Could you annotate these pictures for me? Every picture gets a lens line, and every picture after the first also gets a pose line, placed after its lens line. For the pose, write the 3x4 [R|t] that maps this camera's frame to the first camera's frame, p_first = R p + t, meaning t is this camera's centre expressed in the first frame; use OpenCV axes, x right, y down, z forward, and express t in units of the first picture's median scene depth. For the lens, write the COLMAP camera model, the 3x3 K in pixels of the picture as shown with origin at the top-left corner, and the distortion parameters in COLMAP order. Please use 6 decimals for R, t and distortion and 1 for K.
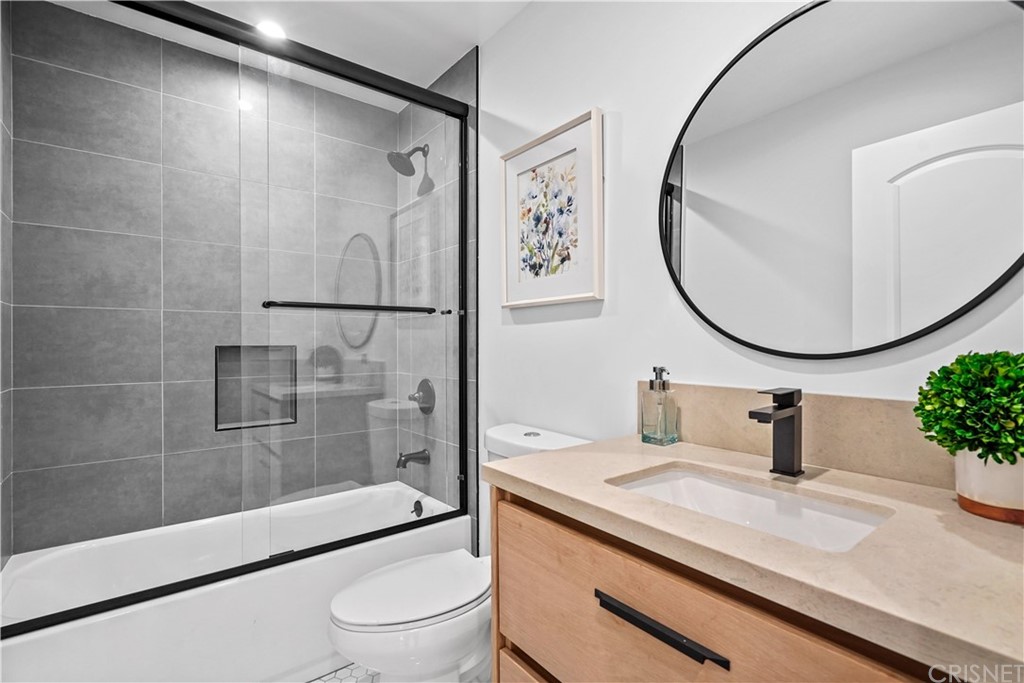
lens RADIAL K [[474.1, 0, 512.0], [0, 474.1, 341.5], [0, 0, 1]] dist [-0.044457, 0.012022]
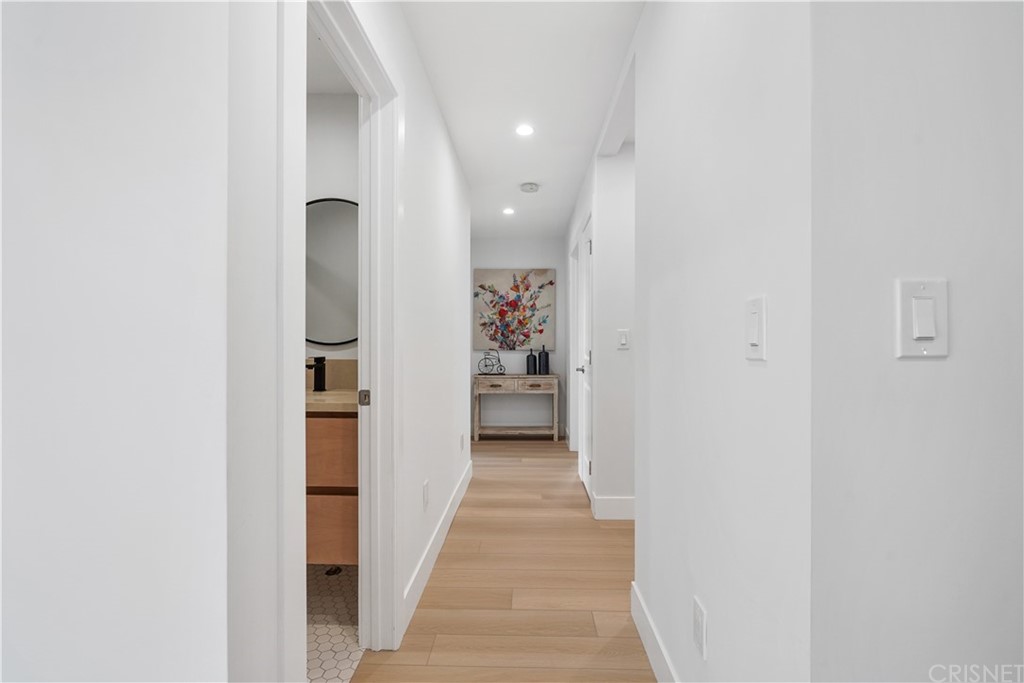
lens RADIAL K [[480.2, 0, 512.0], [0, 480.2, 341.5], [0, 0, 1]] dist [-0.000694, -0.000206]
pose [[0.642473, 0.002673, 0.766303, -0.814707], [-0.000092, 0.999994, -0.003412, 0.023541], [-0.766308, 0.002121, 0.642470, -1.616340]]
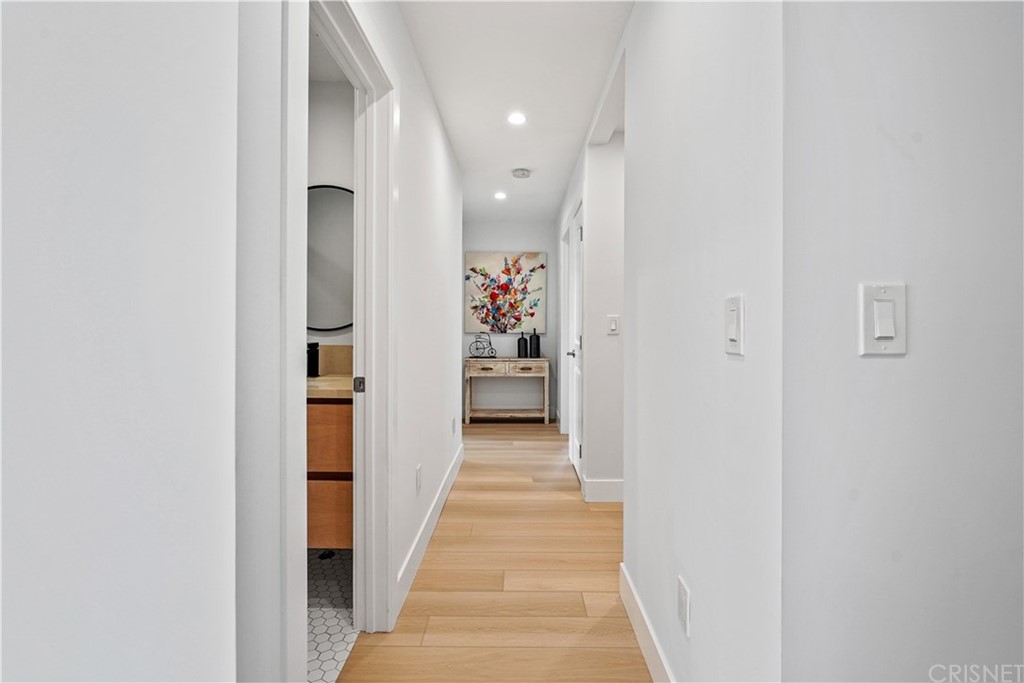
lens RADIAL K [[490.4, 0, 512.6], [0, 490.4, 319.2], [0, 0, 1]] dist [-0.000511, 0.000163]
pose [[0.625233, 0.003628, 0.780430, -0.905364], [-0.002334, 0.999993, -0.002778, -0.028251], [-0.780435, -0.000085, 0.625237, -1.674347]]
